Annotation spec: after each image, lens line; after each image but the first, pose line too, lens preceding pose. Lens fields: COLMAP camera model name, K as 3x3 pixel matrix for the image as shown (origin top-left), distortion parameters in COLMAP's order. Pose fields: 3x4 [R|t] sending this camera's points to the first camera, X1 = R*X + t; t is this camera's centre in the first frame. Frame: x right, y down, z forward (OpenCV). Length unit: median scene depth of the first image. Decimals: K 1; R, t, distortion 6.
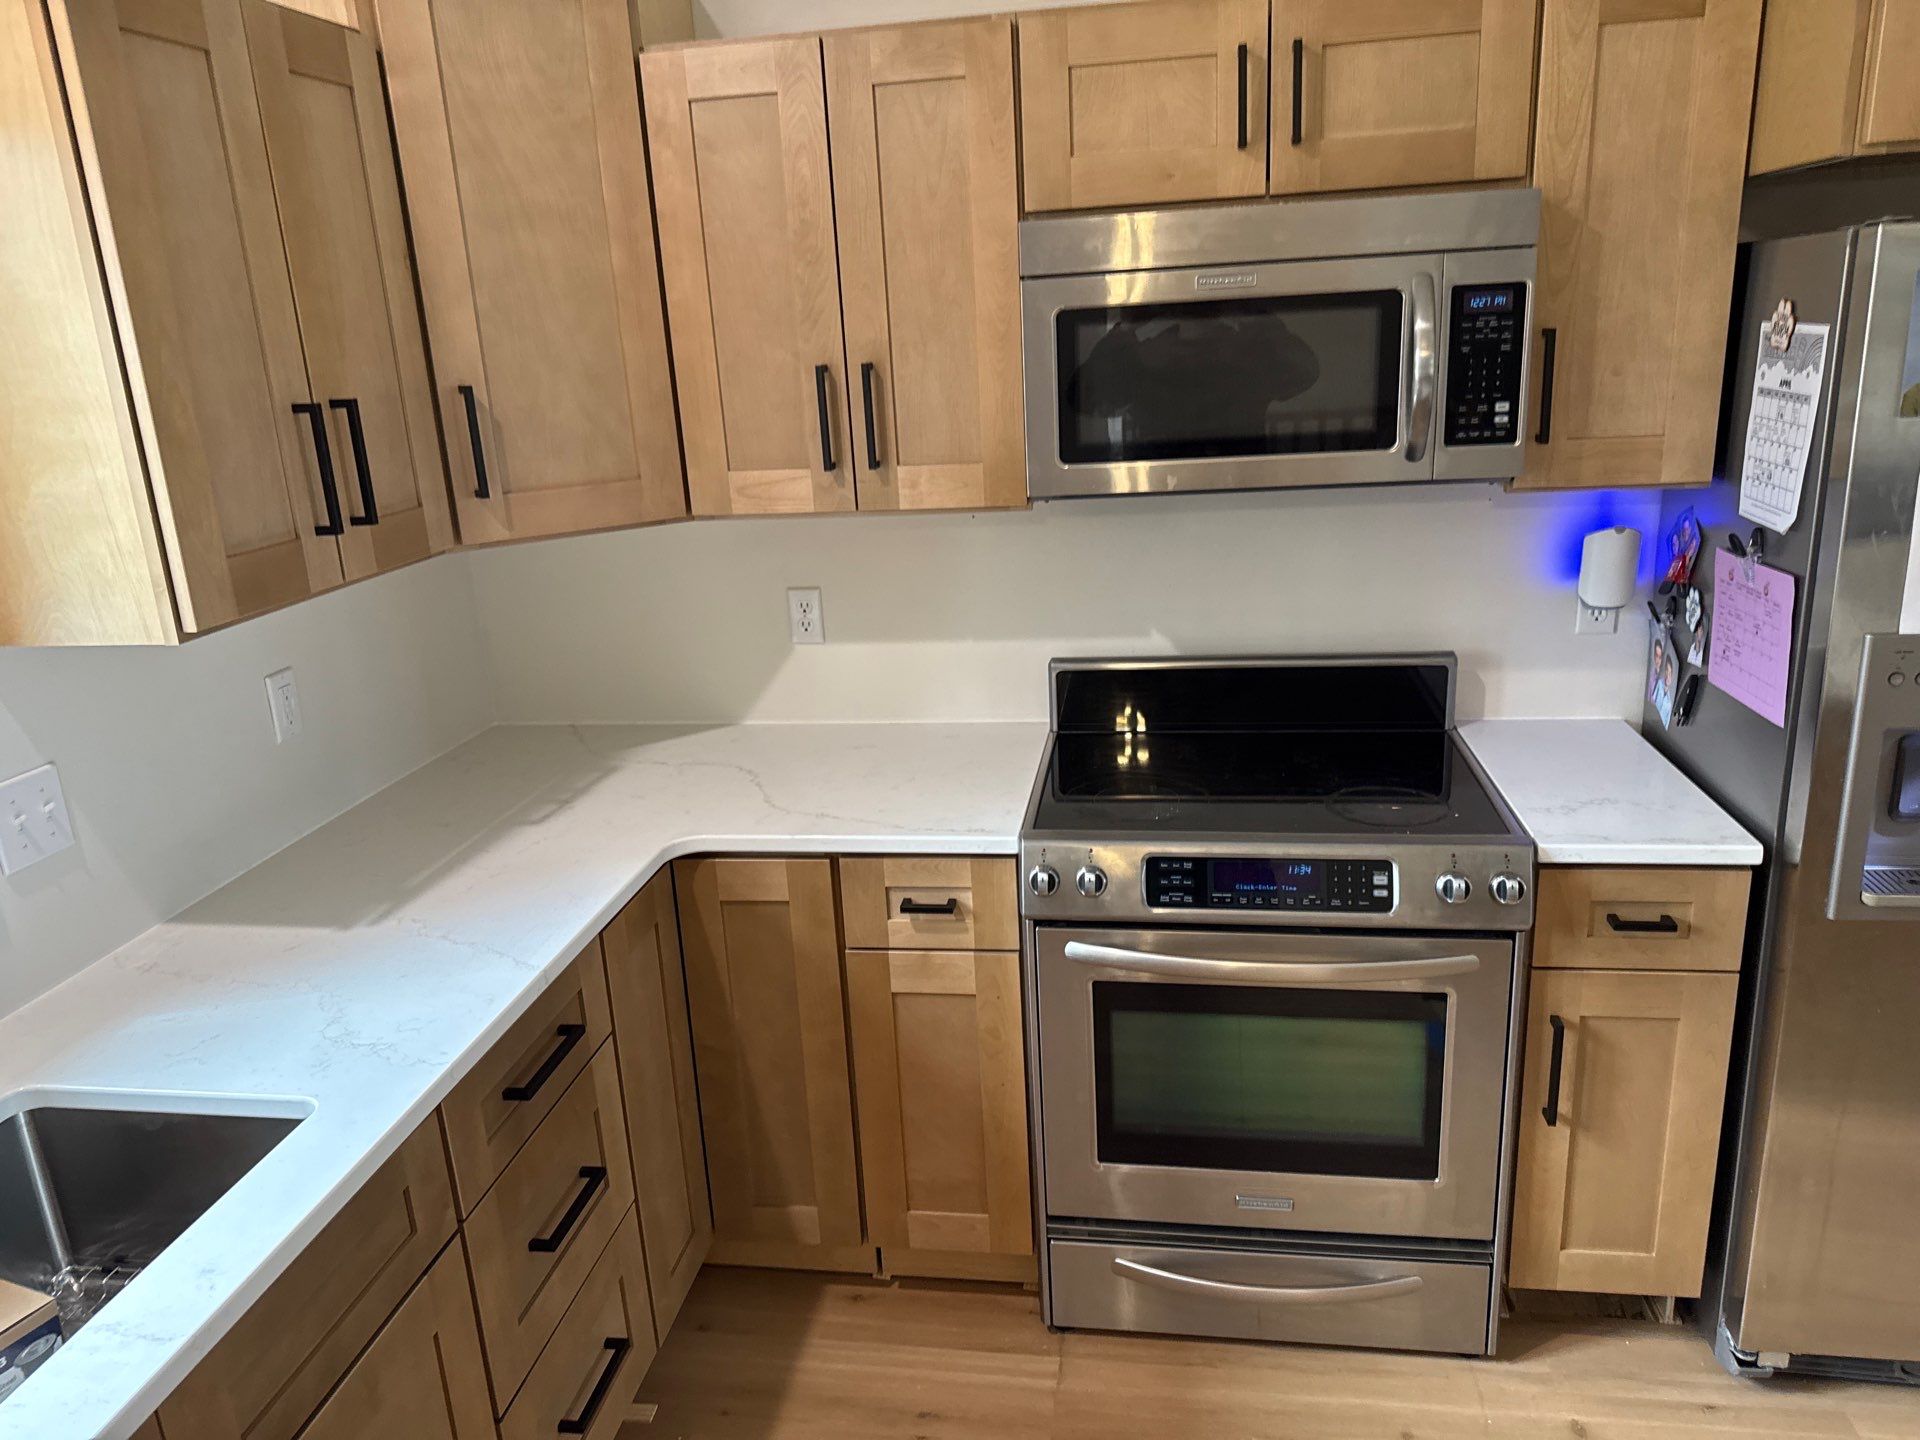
lens RADIAL K [[1349.3, 0, 949.3], [0, 1349.3, 714.0], [0, 0, 1]] dist [0.098892, -0.119491]
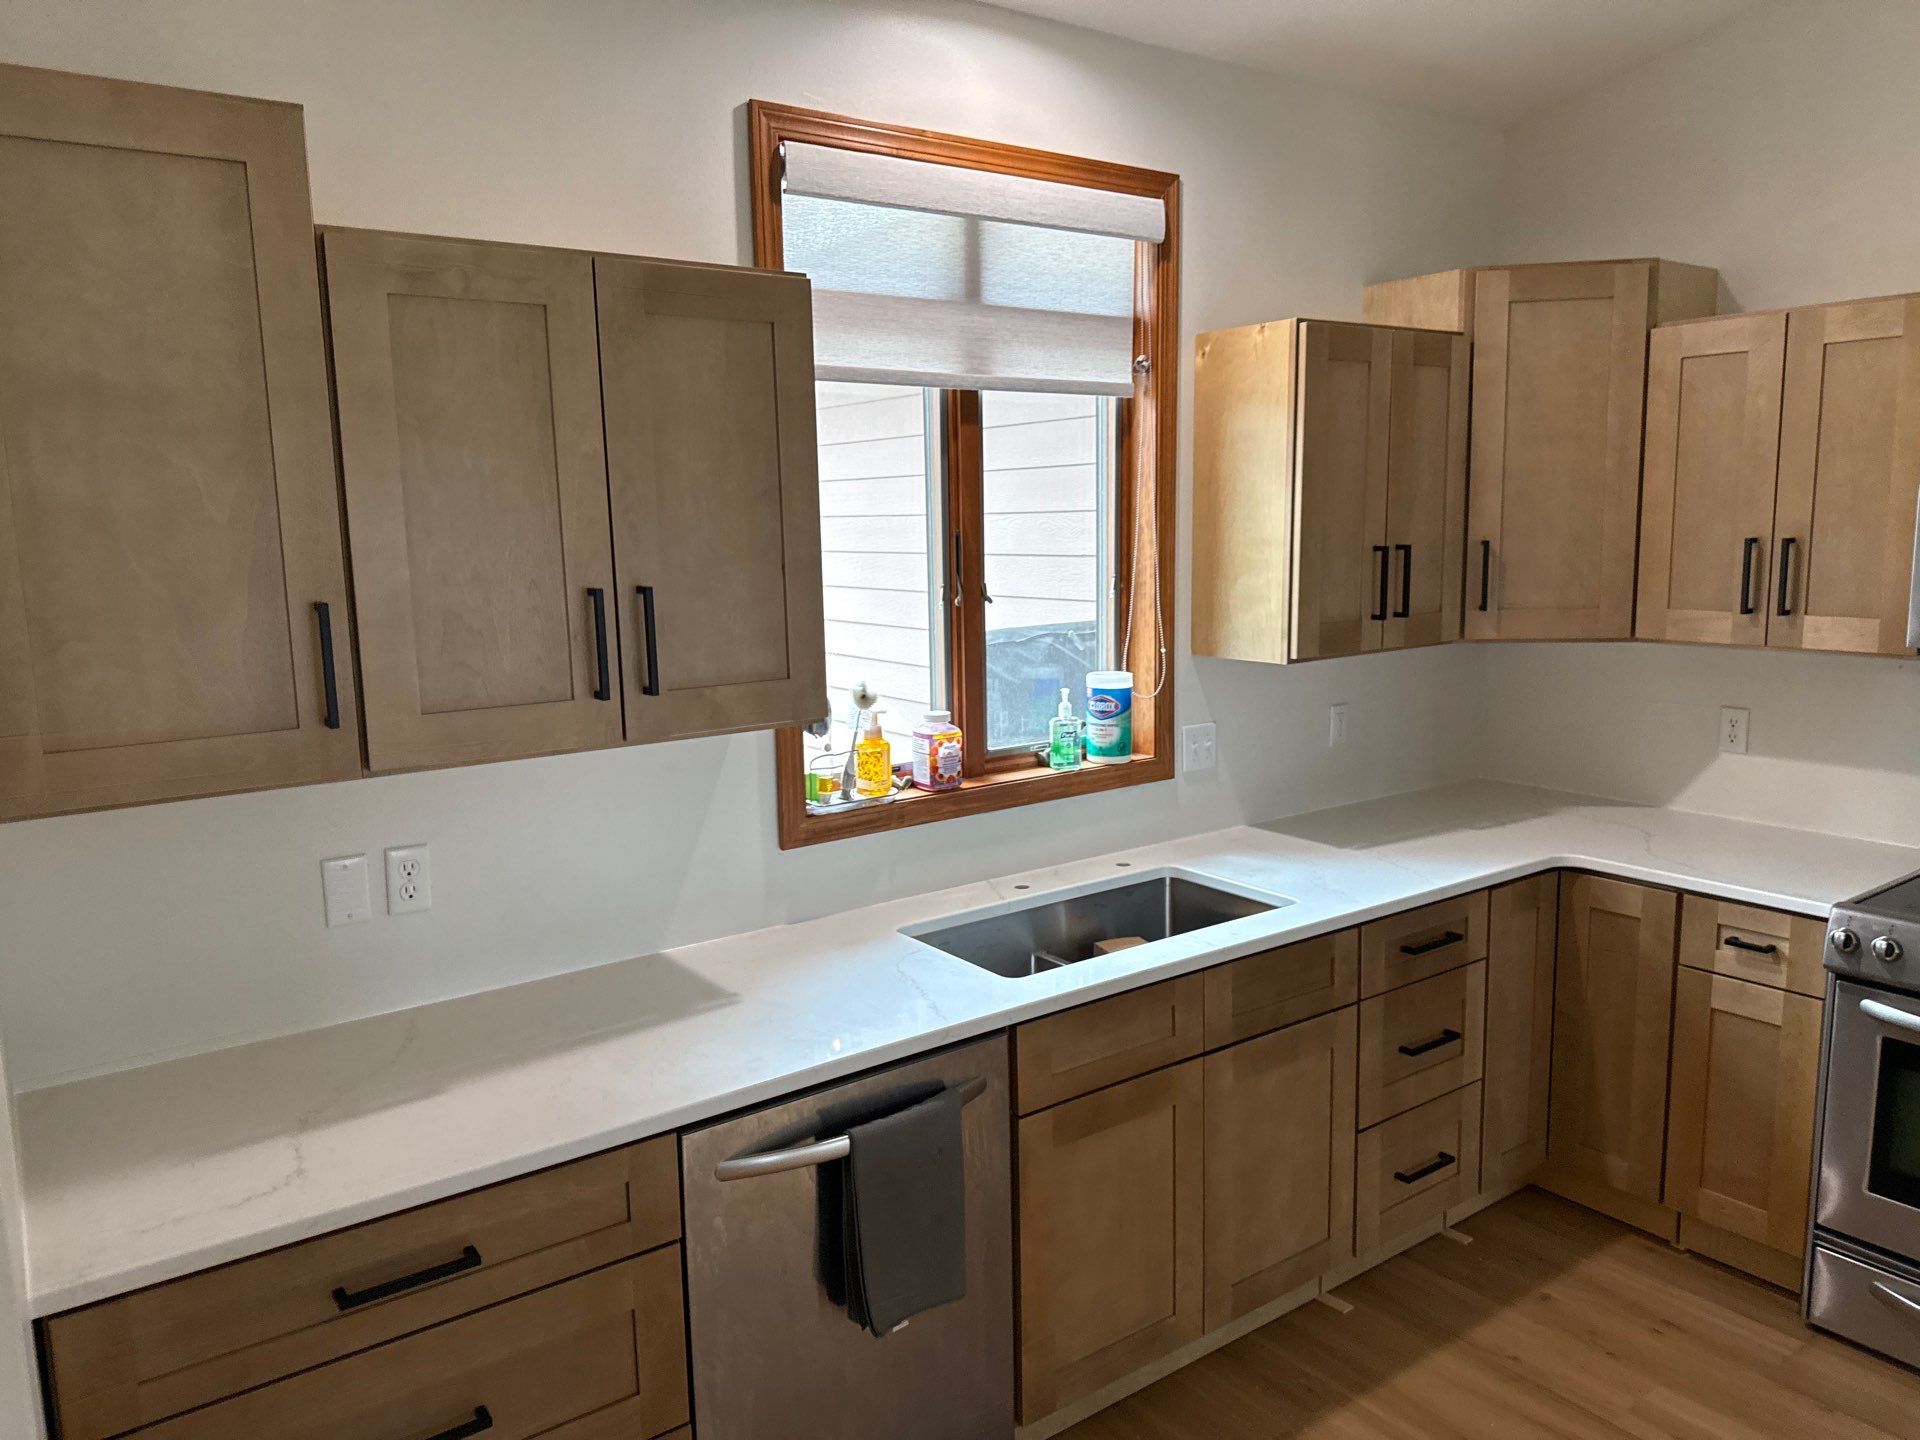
lens RADIAL K [[1349.3, 0, 949.3], [0, 1349.3, 714.0], [0, 0, 1]] dist [0.098892, -0.119491]
pose [[0.705323, 0.146032, -0.693682, 0.327118], [-0.217650, 0.975898, -0.015858, 0.113380], [0.674647, 0.162165, 0.720107, -0.511076]]
